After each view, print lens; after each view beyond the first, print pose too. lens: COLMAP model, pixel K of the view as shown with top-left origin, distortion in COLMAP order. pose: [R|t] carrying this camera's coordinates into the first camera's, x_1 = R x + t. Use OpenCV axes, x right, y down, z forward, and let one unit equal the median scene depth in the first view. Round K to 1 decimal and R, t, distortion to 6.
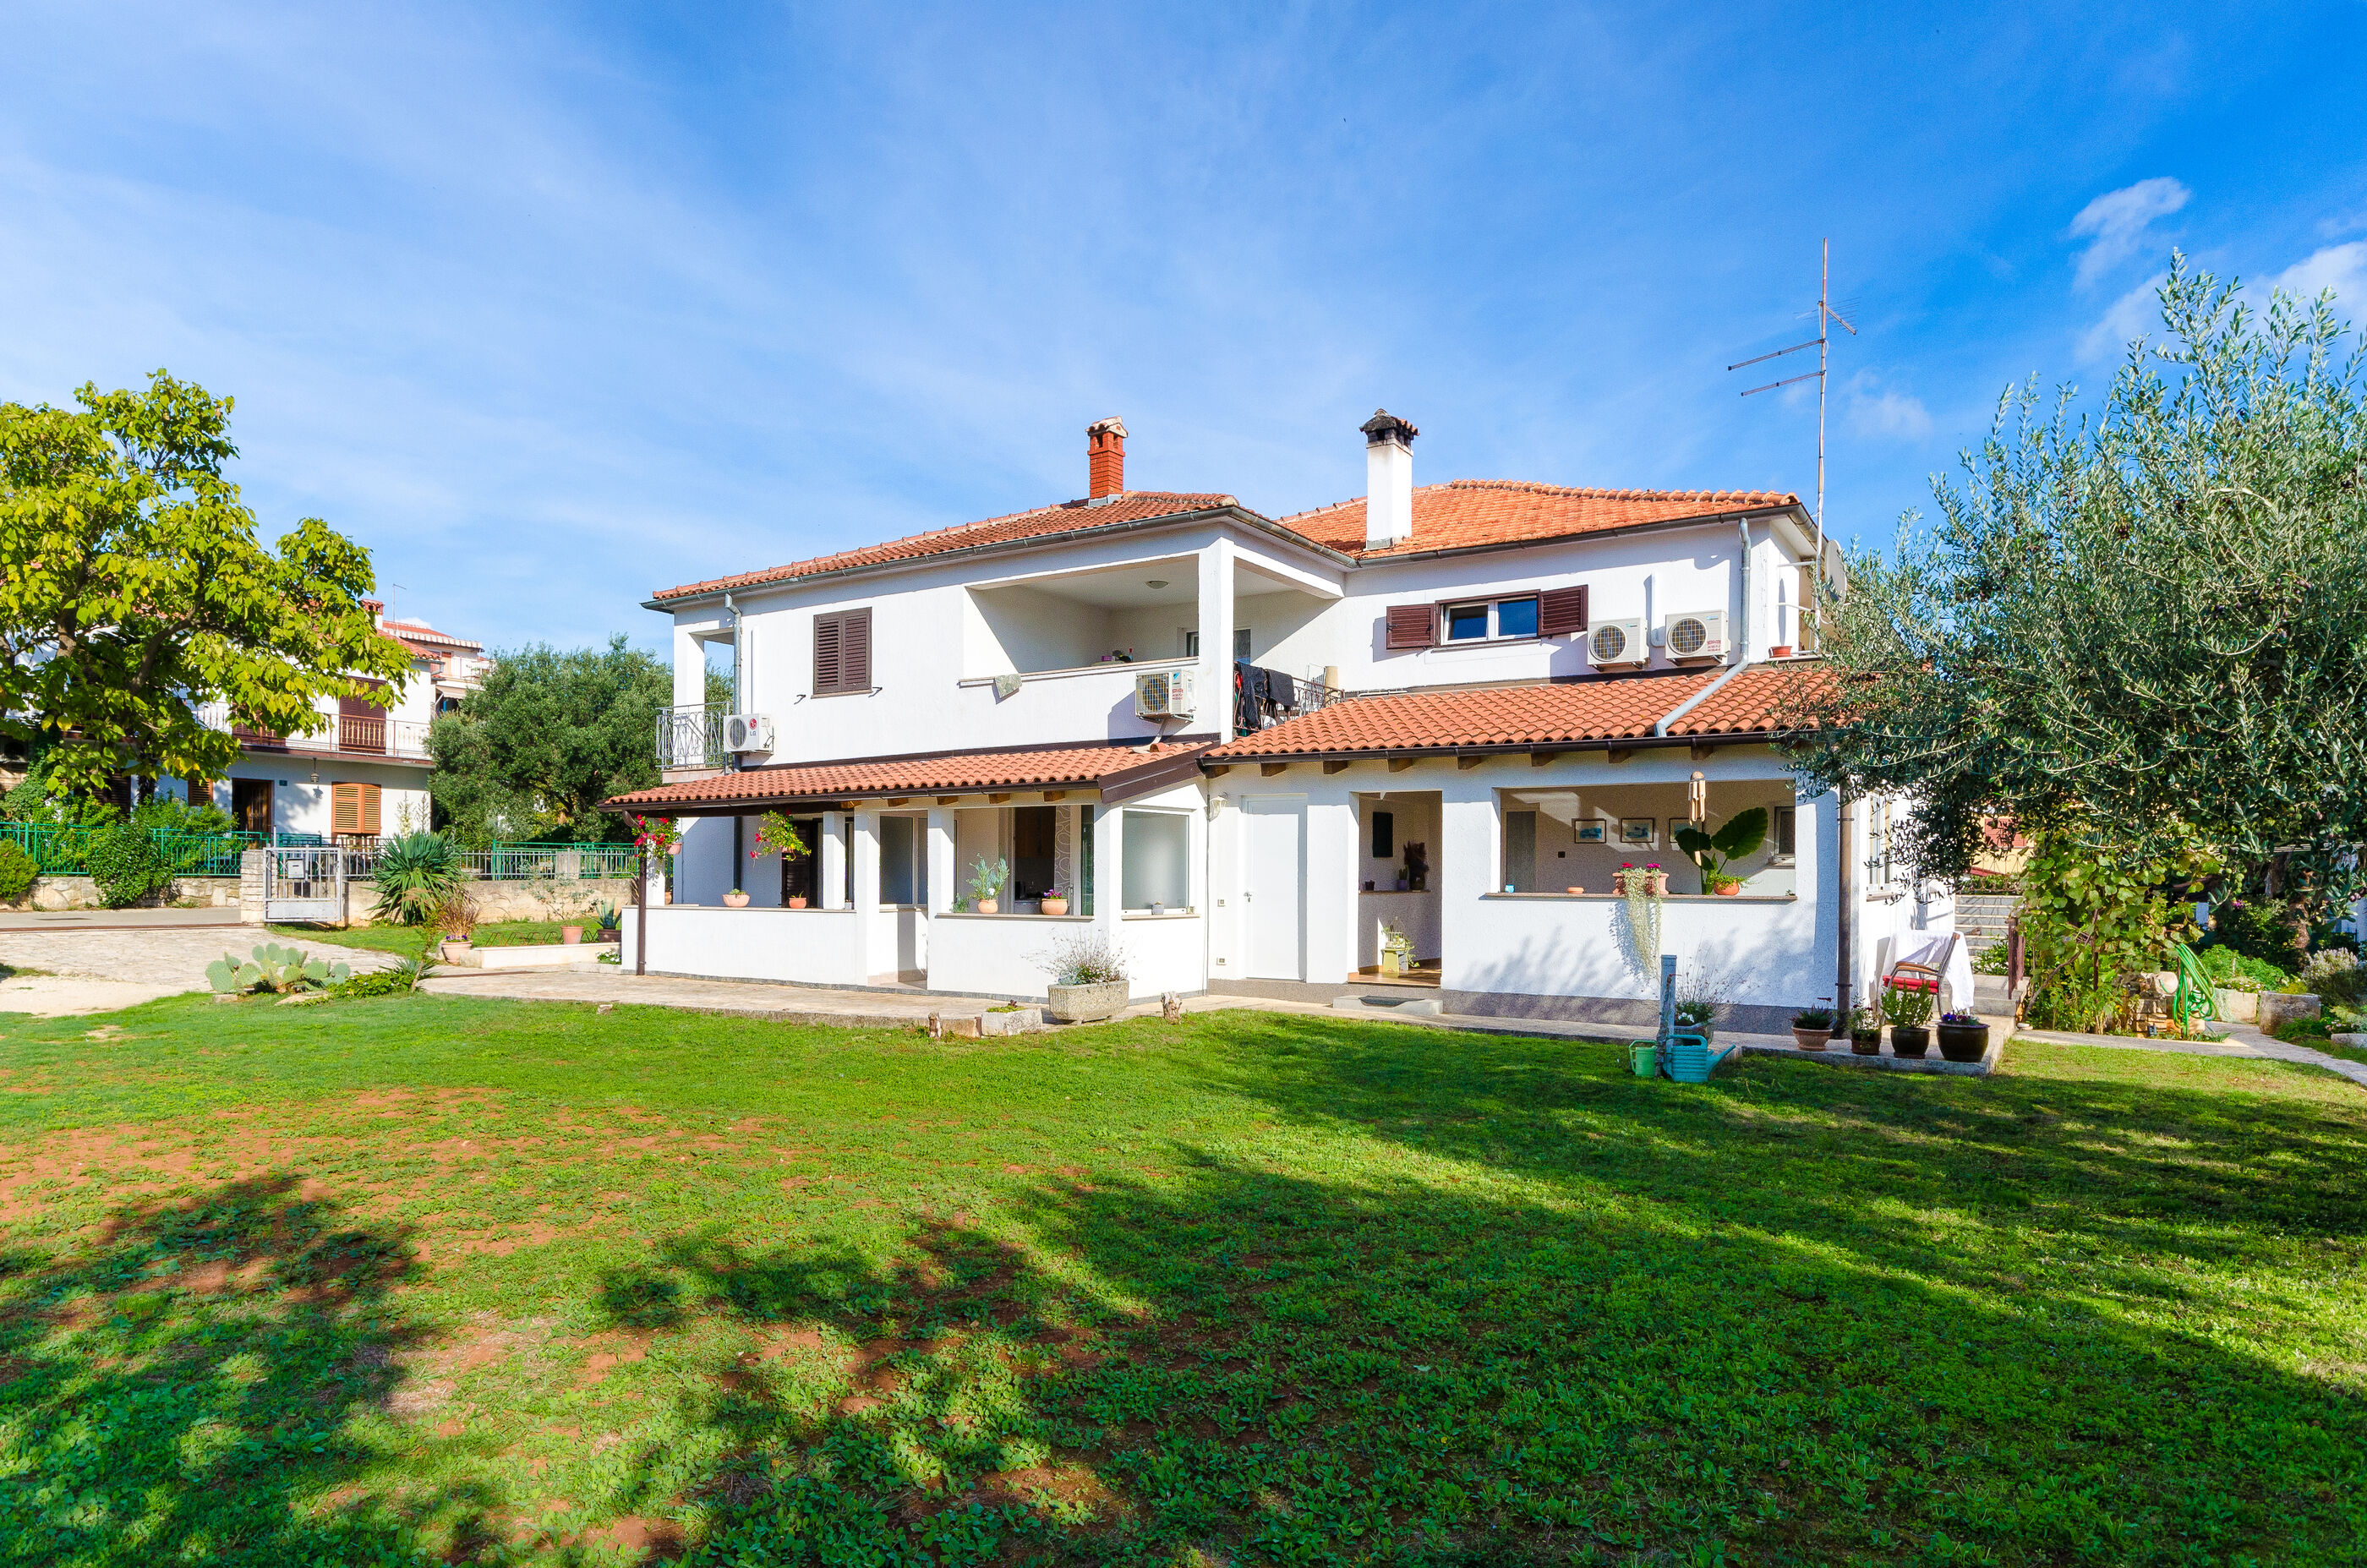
lens RADIAL K [[1478.9, 0, 1214.6], [0, 1478.9, 877.1], [0, 0, 1]] dist [-0.007326, 0.007154]
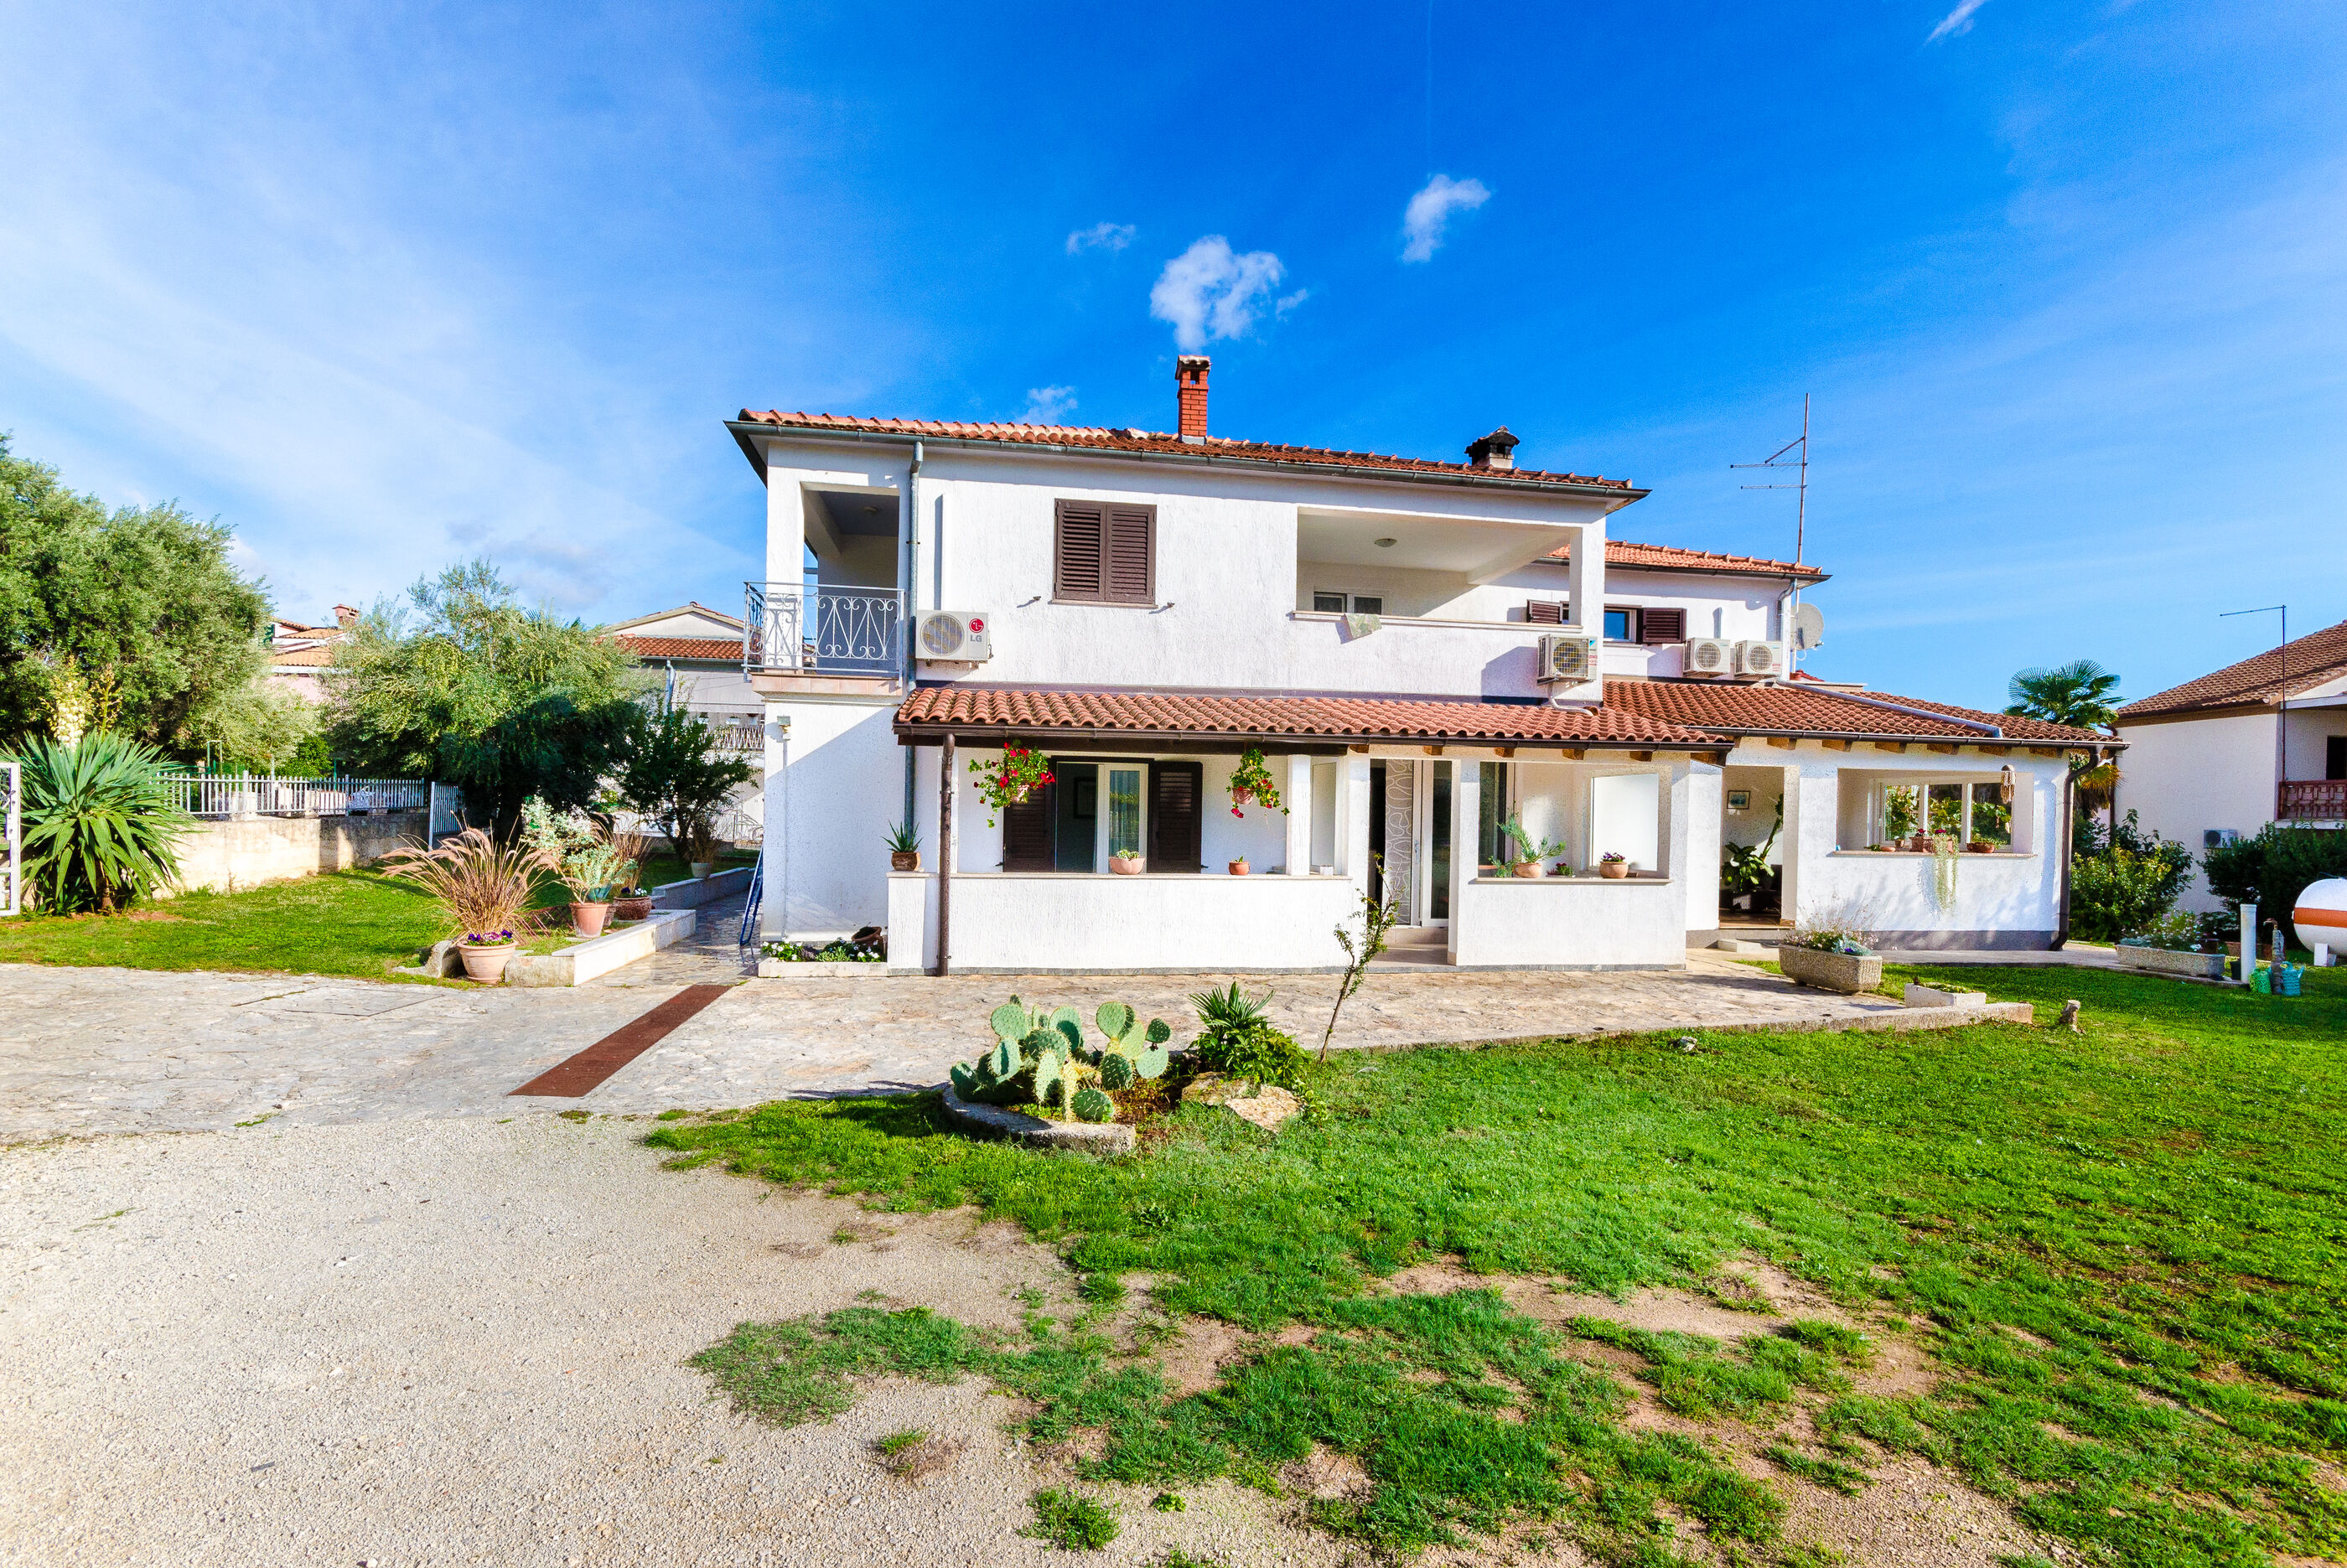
lens RADIAL K [[1101.6, 0, 1136.8], [0, 1101.6, 847.5], [0, 0, 1]] dist [-0.003478, -0.000043]
pose [[0.716983, -0.010955, 0.697005, -0.718452], [-0.013279, 0.999480, 0.029368, -0.009976], [-0.696964, -0.030312, 0.716465, 0.603798]]
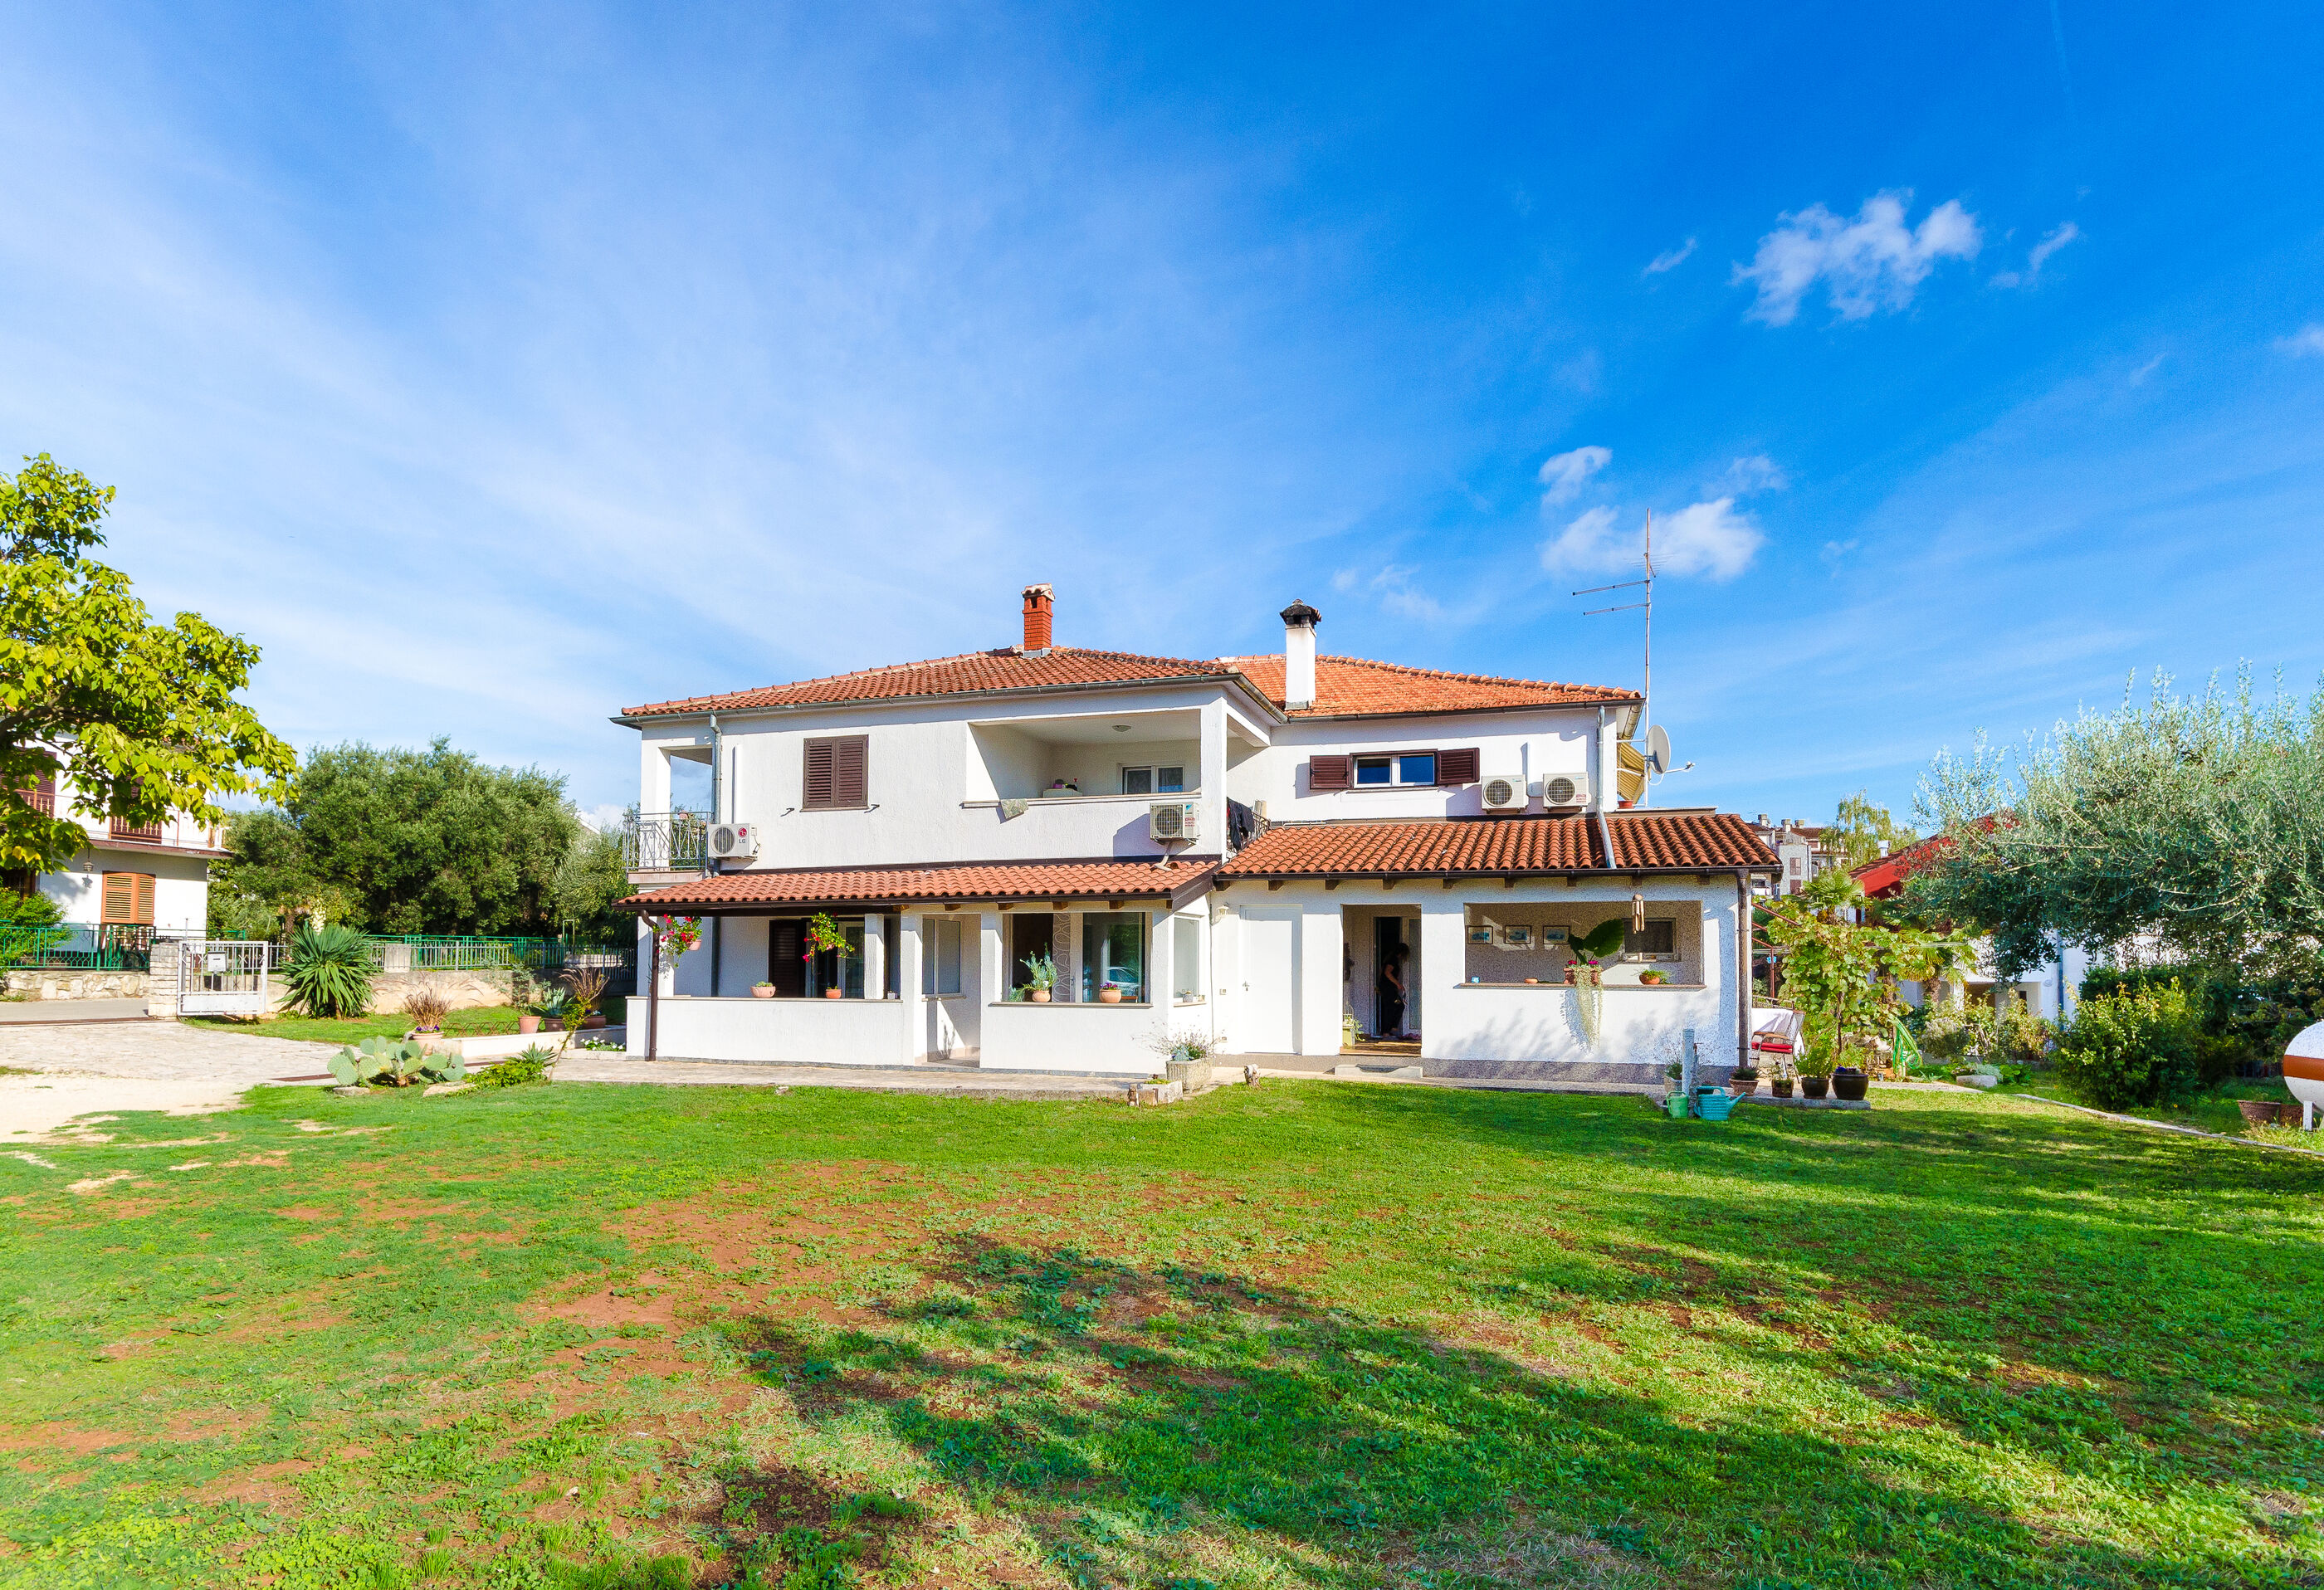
lens RADIAL K [[1288.5, 0, 1159.3], [0, 1288.5, 892.1], [0, 0, 1]] dist [-0.011145, 0.001991]
pose [[0.960826, 0.015446, 0.276721, -0.310613], [0.000348, 0.998378, -0.056934, -0.004003], [-0.277152, 0.054800, 0.959262, -0.014394]]
